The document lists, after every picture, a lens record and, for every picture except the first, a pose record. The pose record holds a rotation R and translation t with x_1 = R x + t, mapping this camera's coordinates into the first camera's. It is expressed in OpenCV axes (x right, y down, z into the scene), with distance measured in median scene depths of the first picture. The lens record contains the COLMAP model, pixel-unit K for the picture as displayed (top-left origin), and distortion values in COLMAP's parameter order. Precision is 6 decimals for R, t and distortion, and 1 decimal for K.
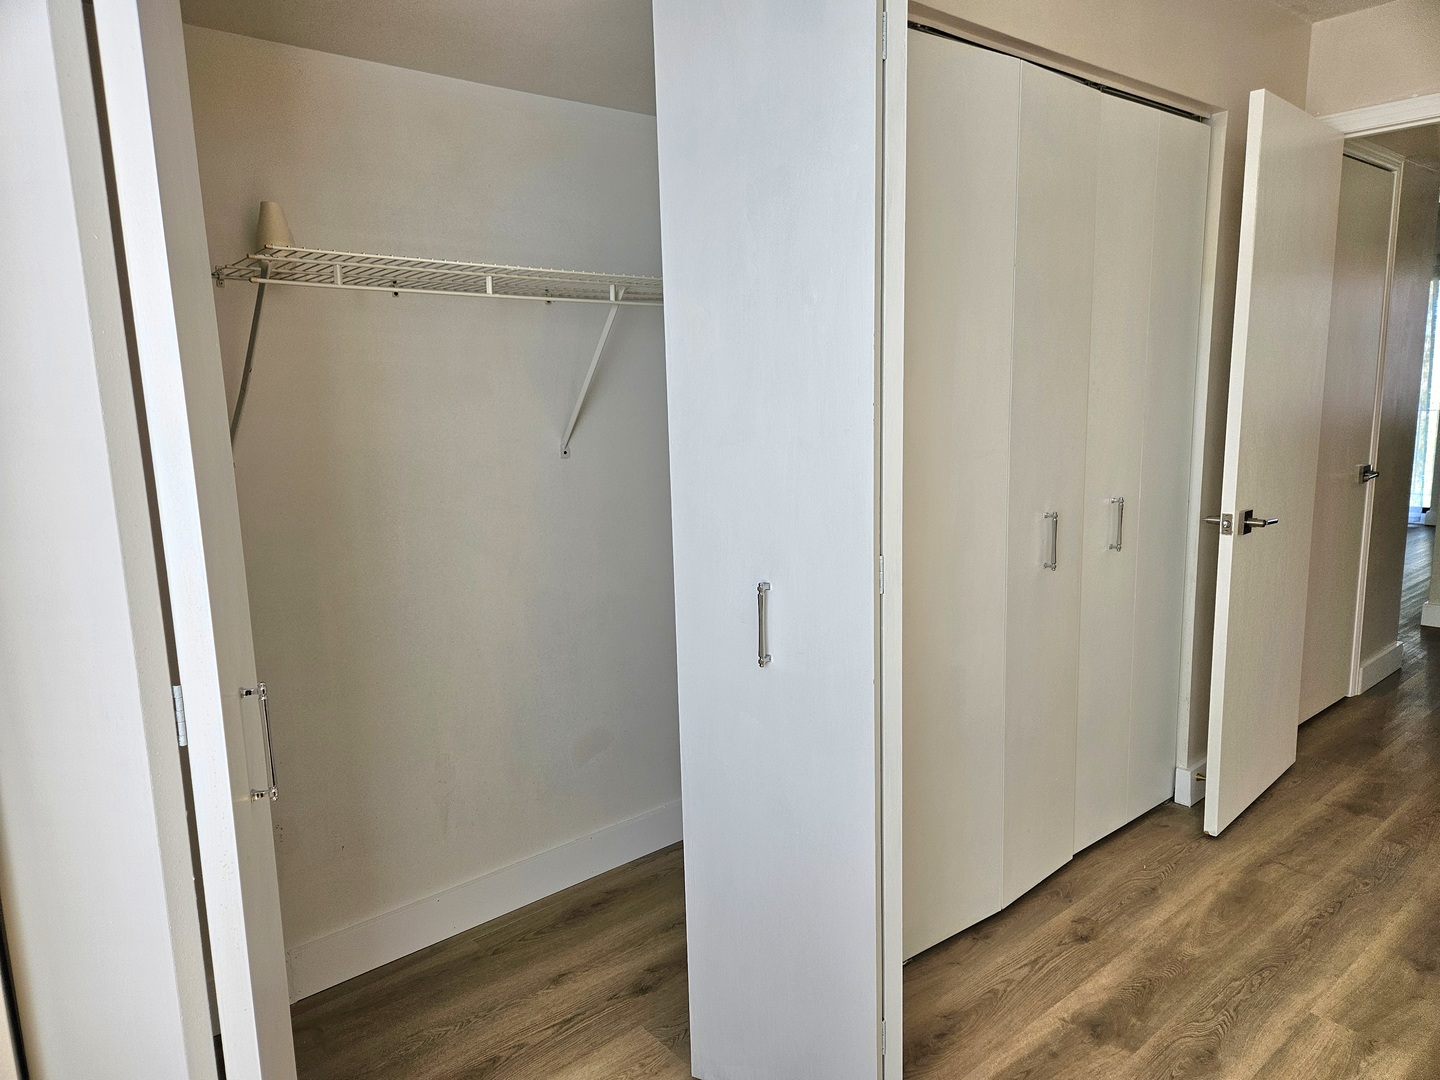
lens RADIAL K [[953.0, 0, 713.9], [0, 953.0, 544.6], [0, 0, 1]] dist [-0.005226, -0.002333]
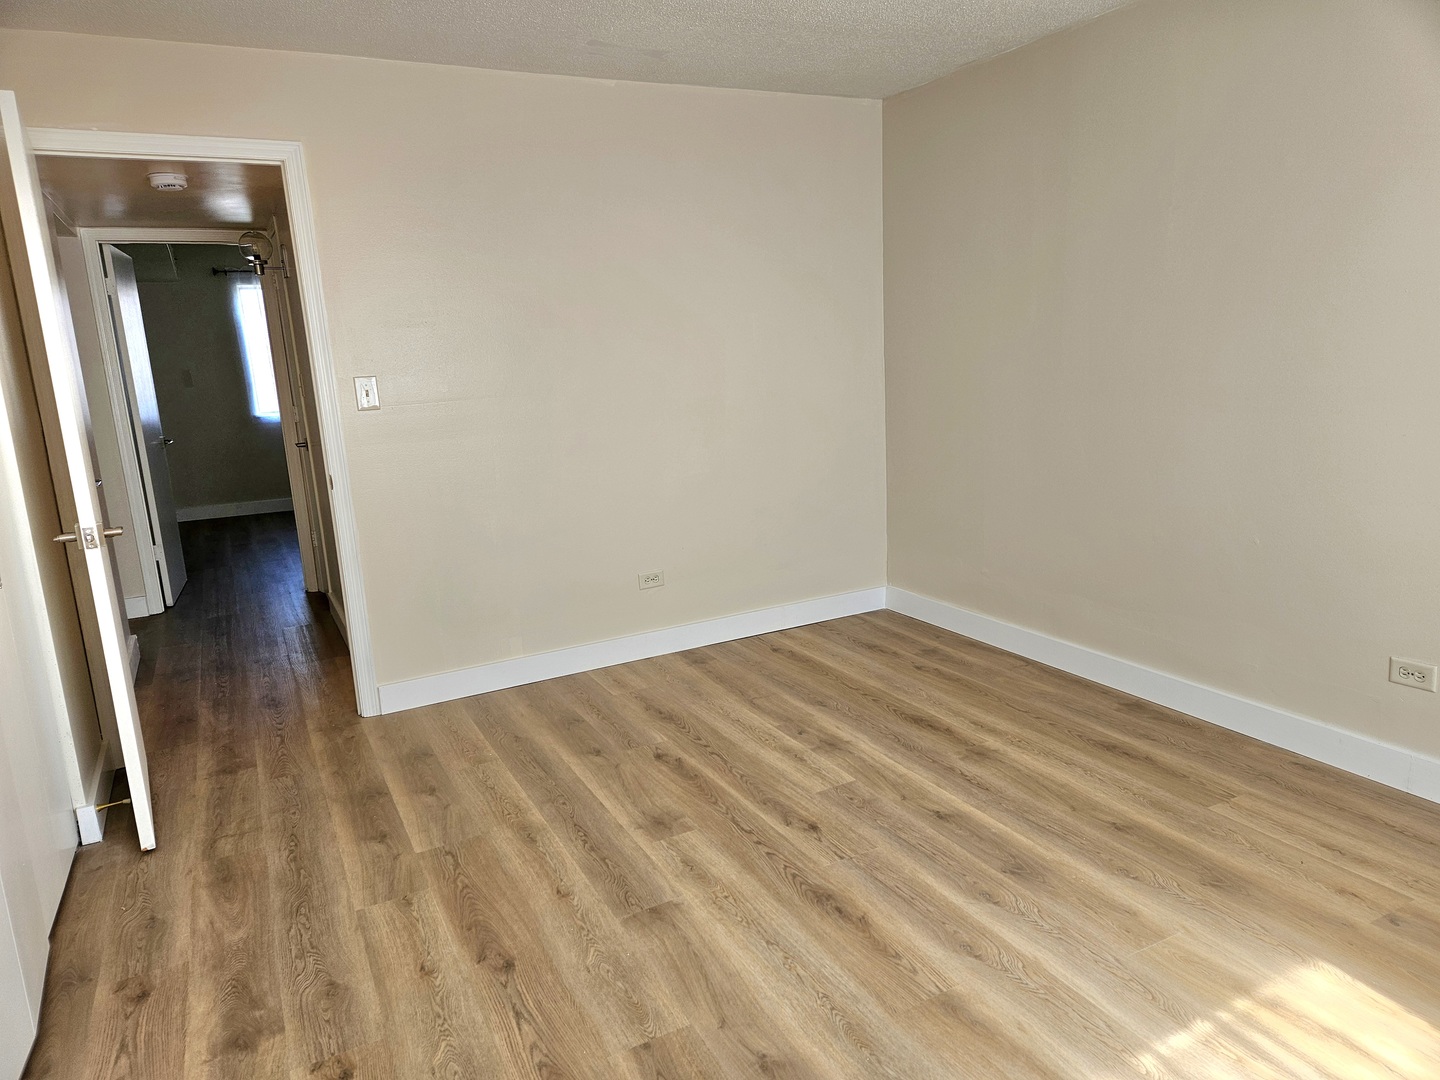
lens RADIAL K [[953.0, 0, 714.6], [0, 953.0, 539.5], [0, 0, 1]] dist [-0.005226, -0.002333]
pose [[0.207968, -0.175858, 0.962197, -0.306250], [0.201200, 0.970360, 0.133863, -0.027653], [-0.957219, 0.165754, 0.237186, 0.177718]]
